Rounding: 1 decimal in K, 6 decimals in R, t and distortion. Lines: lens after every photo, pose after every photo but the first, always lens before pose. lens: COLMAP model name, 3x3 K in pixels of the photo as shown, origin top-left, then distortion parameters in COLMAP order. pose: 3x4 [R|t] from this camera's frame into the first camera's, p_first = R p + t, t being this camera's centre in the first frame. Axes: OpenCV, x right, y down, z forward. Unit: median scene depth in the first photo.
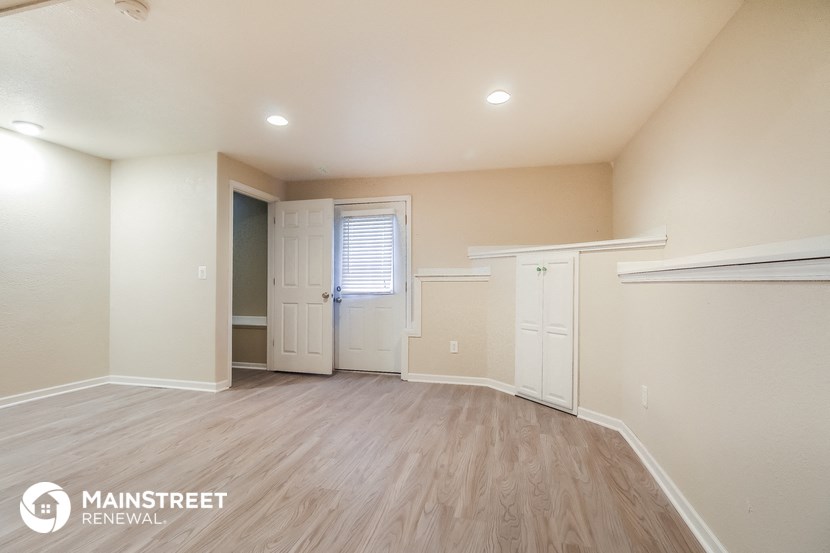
lens RADIAL K [[384.1, 0, 414.5], [0, 384.1, 279.9], [0, 0, 1]] dist [-0.002293, -0.000846]
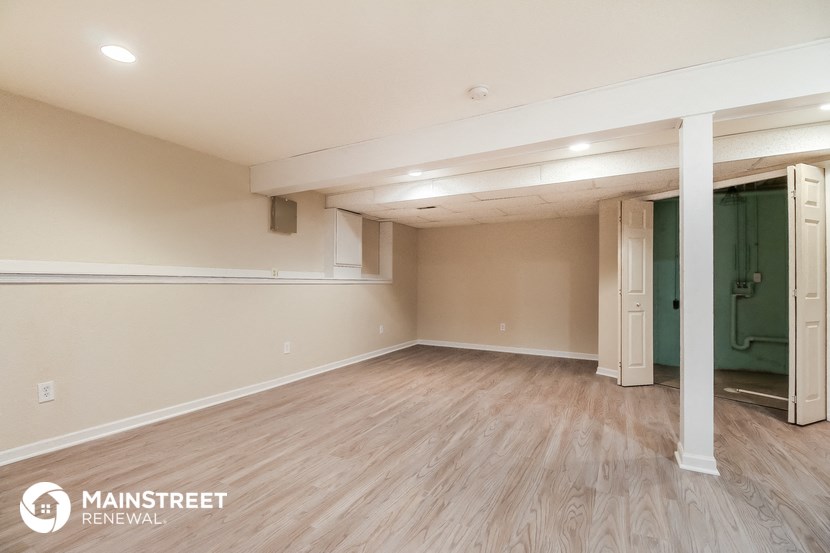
lens RADIAL K [[384.1, 0, 415.7], [0, 384.1, 279.0], [0, 0, 1]] dist [-0.002293, -0.000846]
pose [[-0.965126, -0.003056, 0.261767, -0.765344], [-0.008872, 0.999739, -0.021041, 0.012280], [-0.261635, -0.022630, -0.964902, 2.078928]]
